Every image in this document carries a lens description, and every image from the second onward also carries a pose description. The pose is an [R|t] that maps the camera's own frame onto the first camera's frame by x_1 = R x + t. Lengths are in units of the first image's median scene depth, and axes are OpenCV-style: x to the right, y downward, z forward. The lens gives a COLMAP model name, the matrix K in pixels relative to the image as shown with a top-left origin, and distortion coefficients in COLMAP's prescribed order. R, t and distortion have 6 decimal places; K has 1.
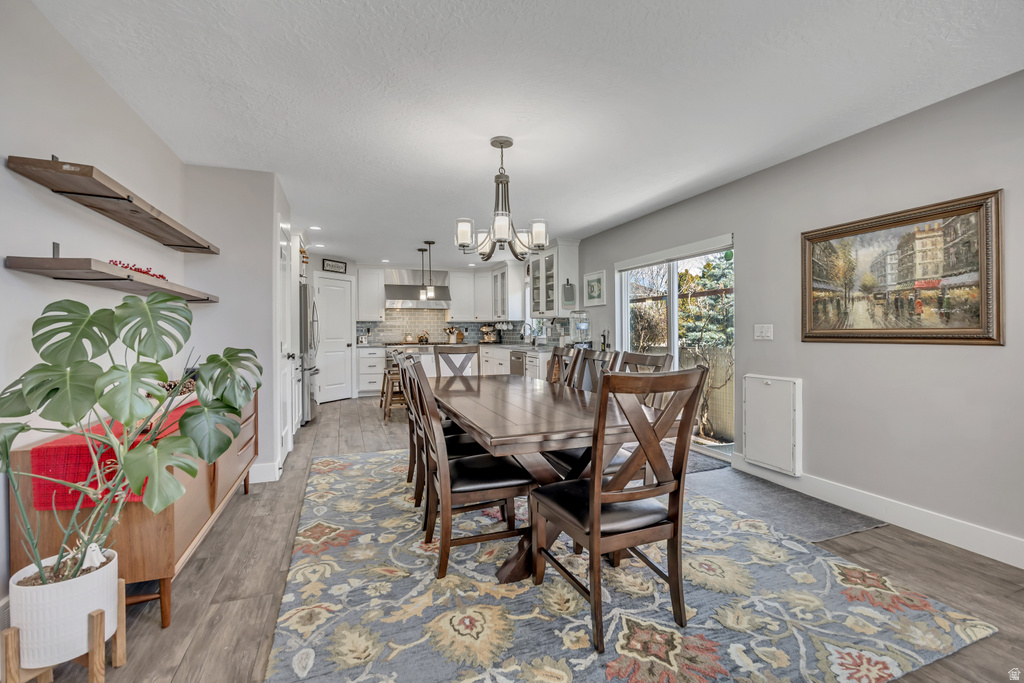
lens RADIAL K [[462.5, 0, 506.7], [0, 462.5, 331.5], [0, 0, 1]] dist [-0.021574, -0.000316]
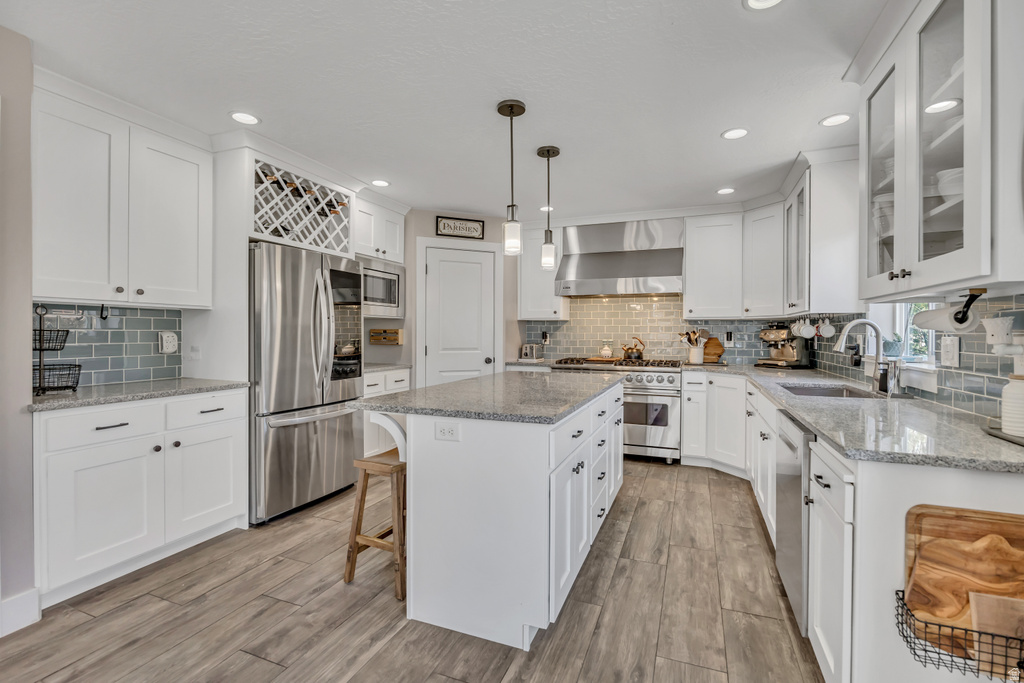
lens RADIAL K [[462.5, 0, 506.7], [0, 462.5, 331.5], [0, 0, 1]] dist [-0.021574, -0.000316]
pose [[0.747203, 0.003988, -0.664584, 0.062768], [-0.008636, 0.999956, -0.003709, -0.005118], [0.664540, 0.008511, 0.747204, 0.537740]]
